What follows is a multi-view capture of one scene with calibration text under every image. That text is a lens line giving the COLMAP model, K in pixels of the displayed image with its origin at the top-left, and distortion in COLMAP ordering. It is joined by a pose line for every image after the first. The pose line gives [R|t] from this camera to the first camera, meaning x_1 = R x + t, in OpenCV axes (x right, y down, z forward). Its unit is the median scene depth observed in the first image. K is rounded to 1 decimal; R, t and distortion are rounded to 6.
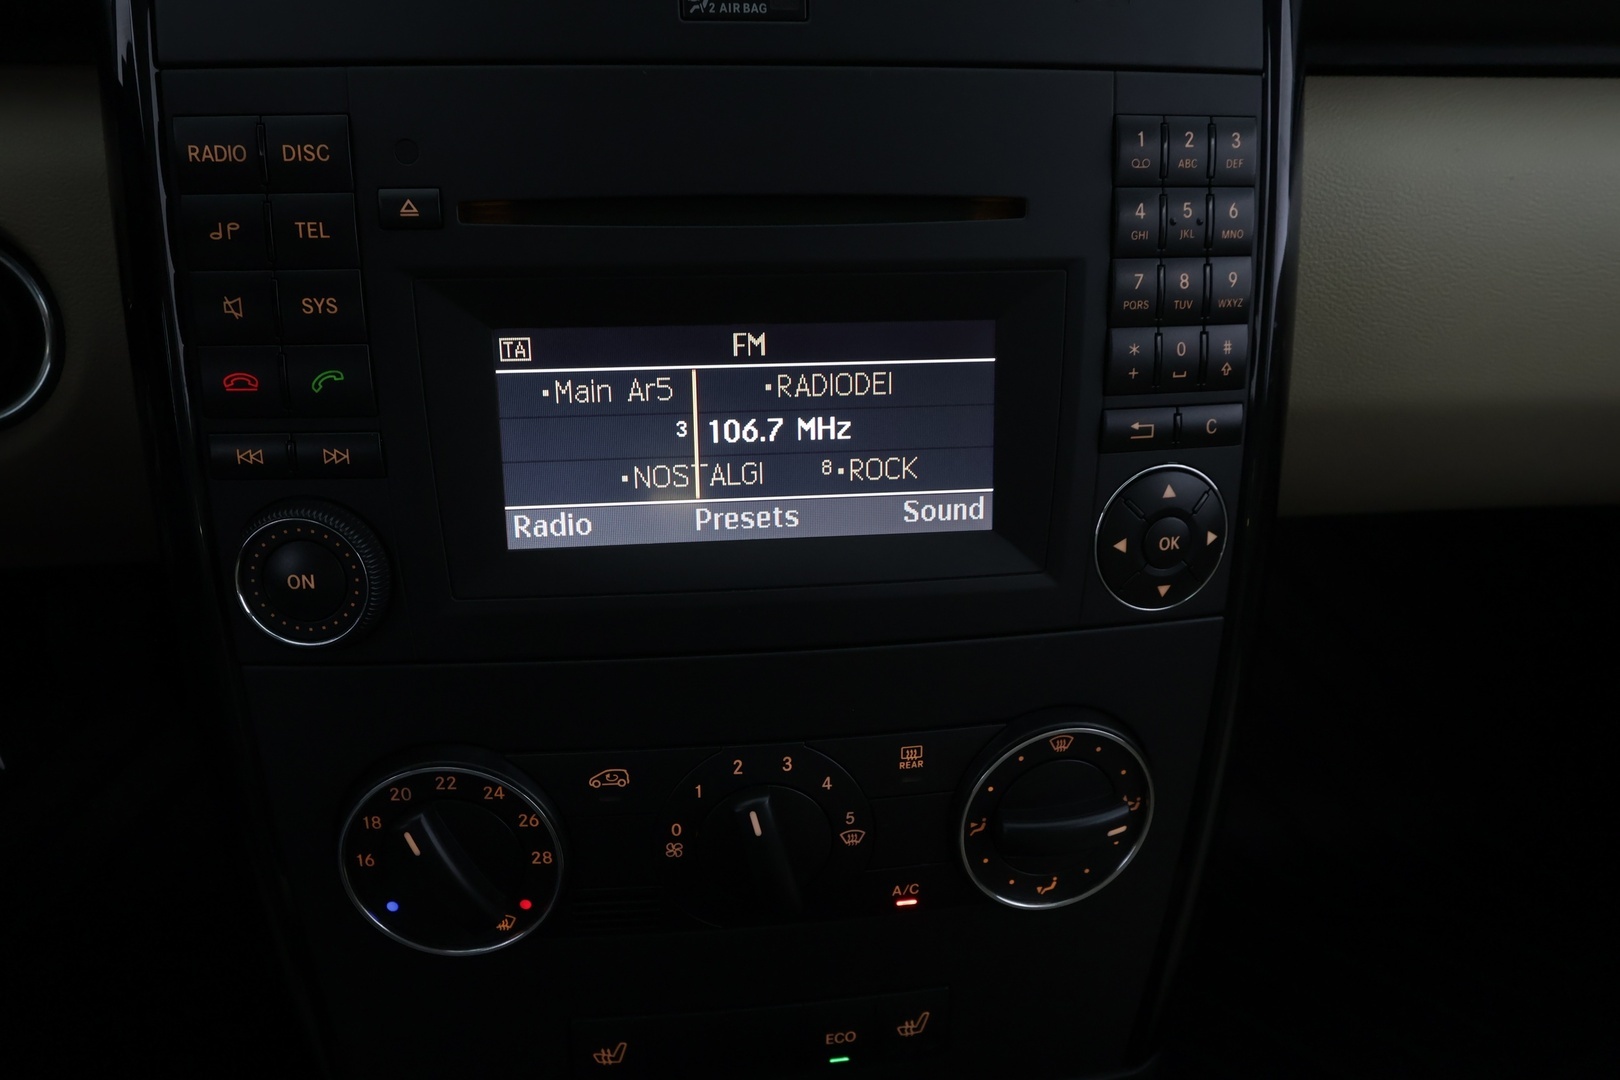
lens RADIAL K [[1277.7, 0, 812.7], [0, 1277.7, 536.5], [0, 0, 1]] dist [0.005149, 0.008311]
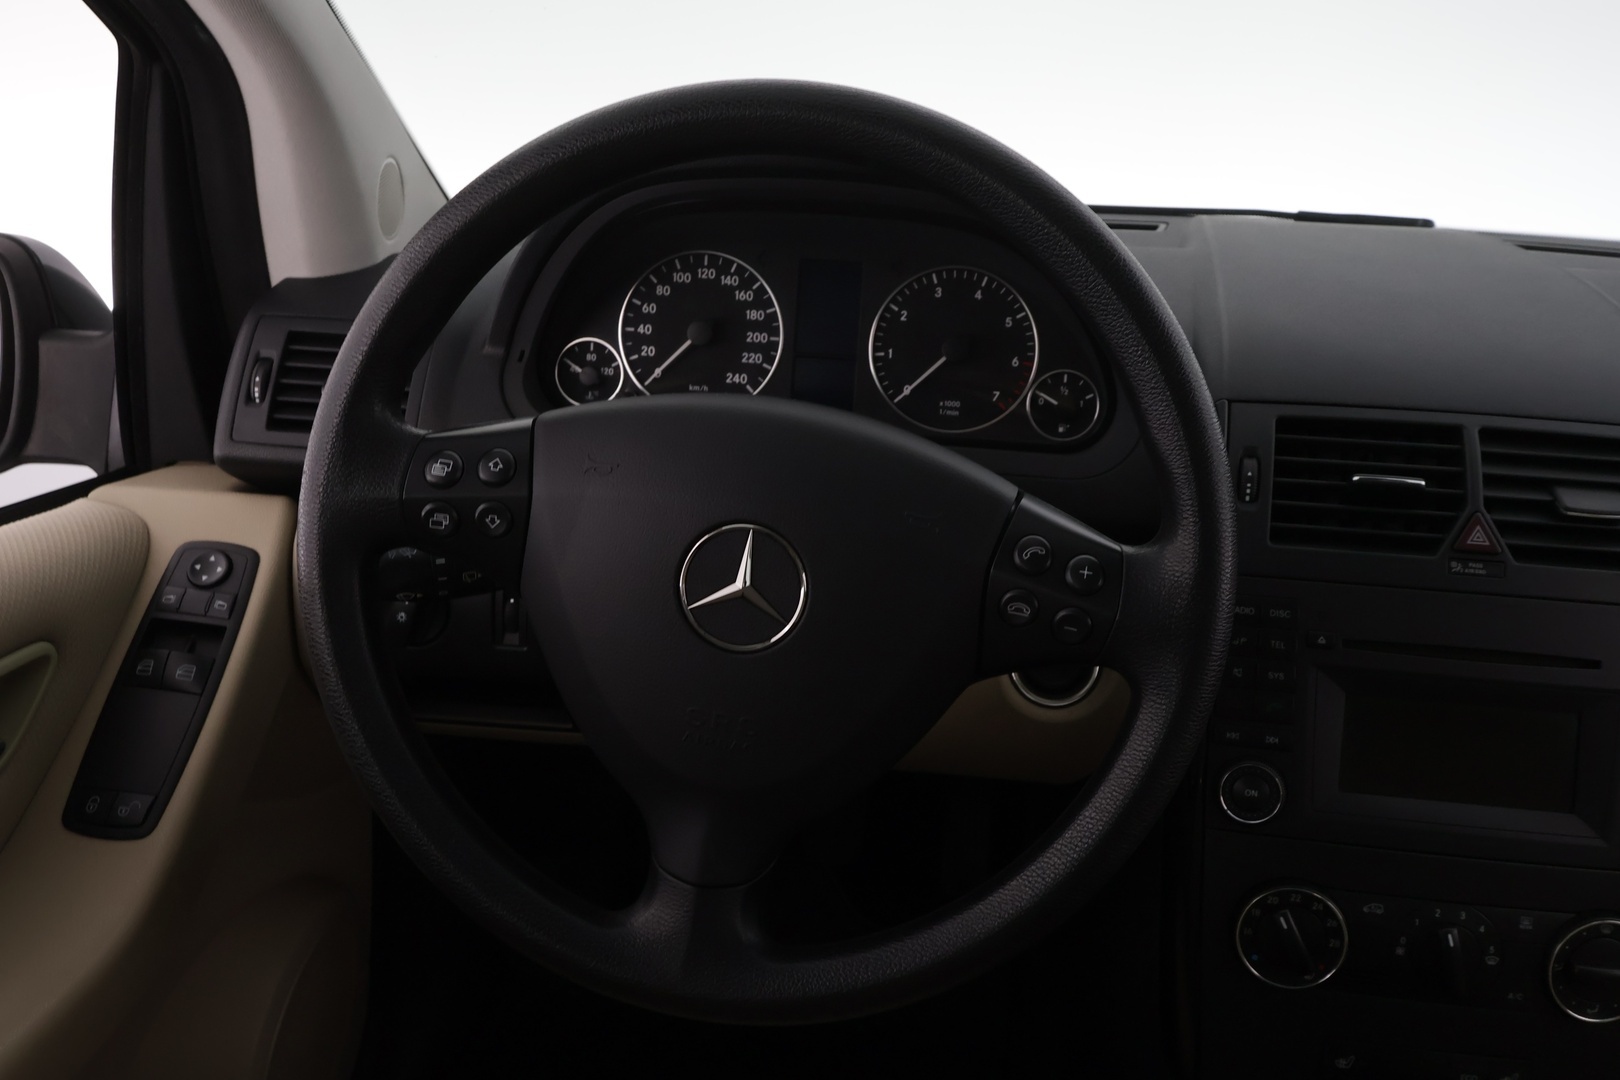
lens RADIAL K [[1277.7, 0, 805.1], [0, 1277.7, 540.3], [0, 0, 1]] dist [0.005149, 0.008311]
pose [[0.974194, 0.089150, -0.207360, -0.672535], [-0.134657, 0.966849, -0.216956, 0.182680], [0.181144, 0.239280, 0.953904, -1.294751]]
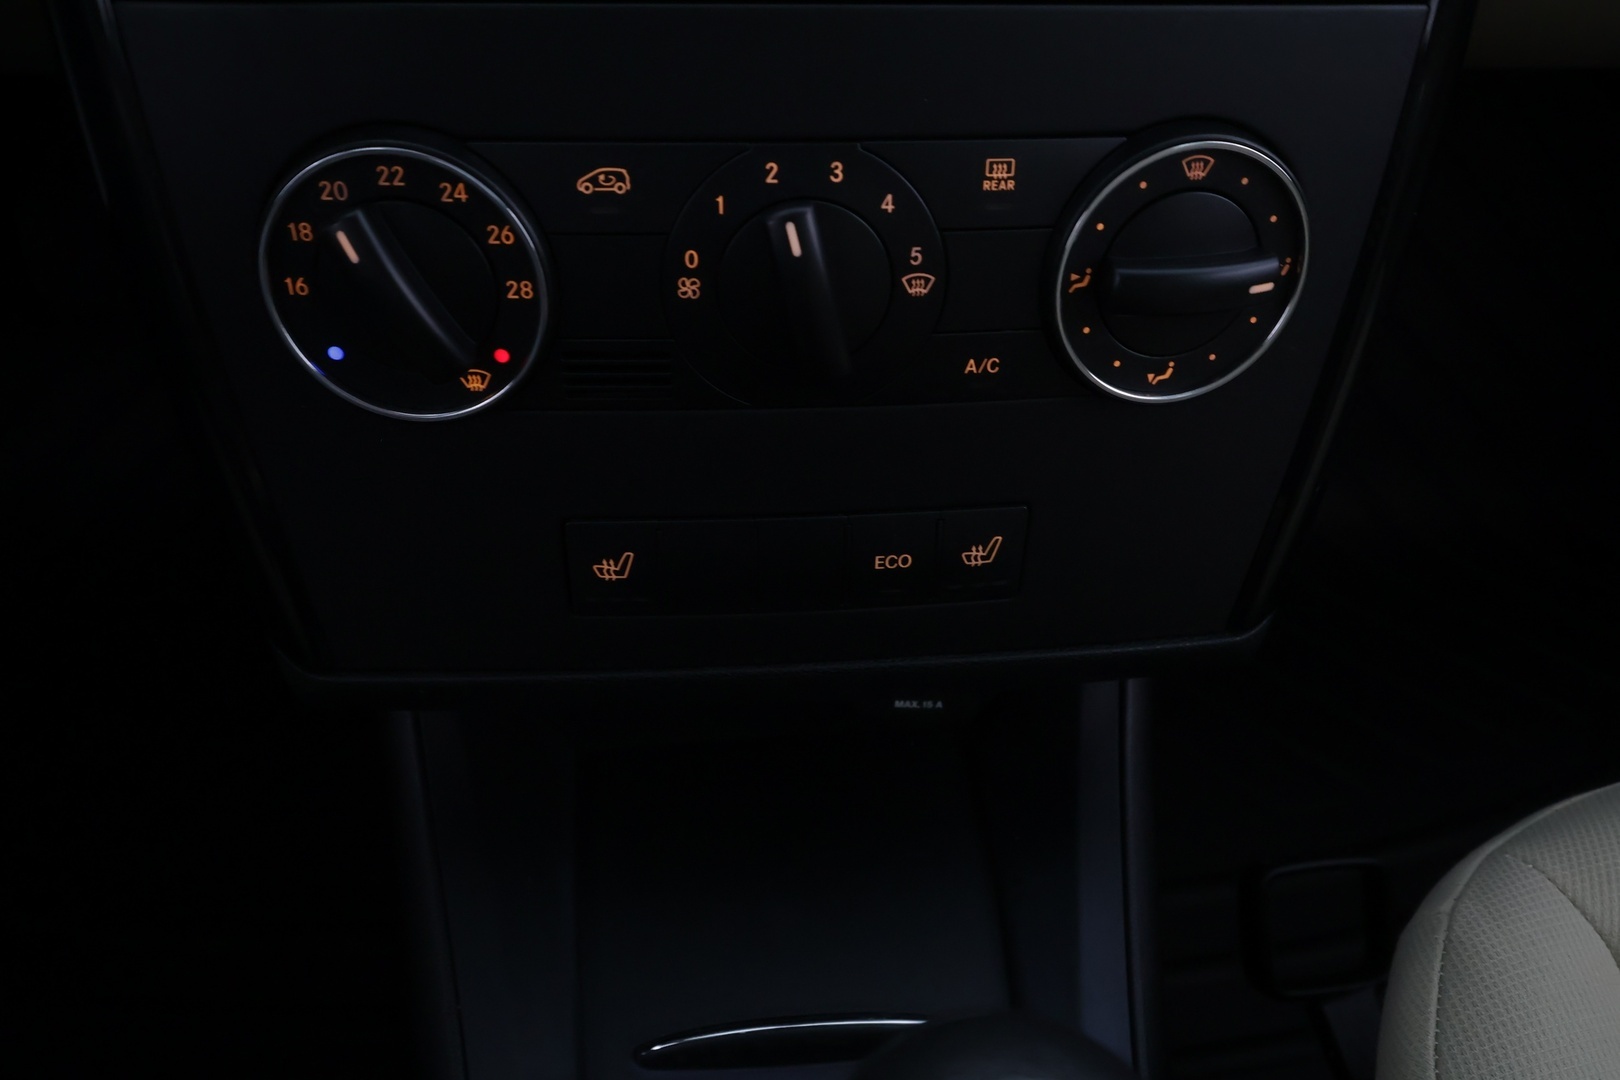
lens RADIAL K [[1277.7, 0, 813.1], [0, 1277.7, 542.2], [0, 0, 1]] dist [0.005149, 0.008311]
pose [[0.999061, 0.026699, -0.034113, -0.002017], [-0.020386, 0.984608, 0.173586, 0.261072], [0.038222, -0.172728, 0.984228, 0.209786]]
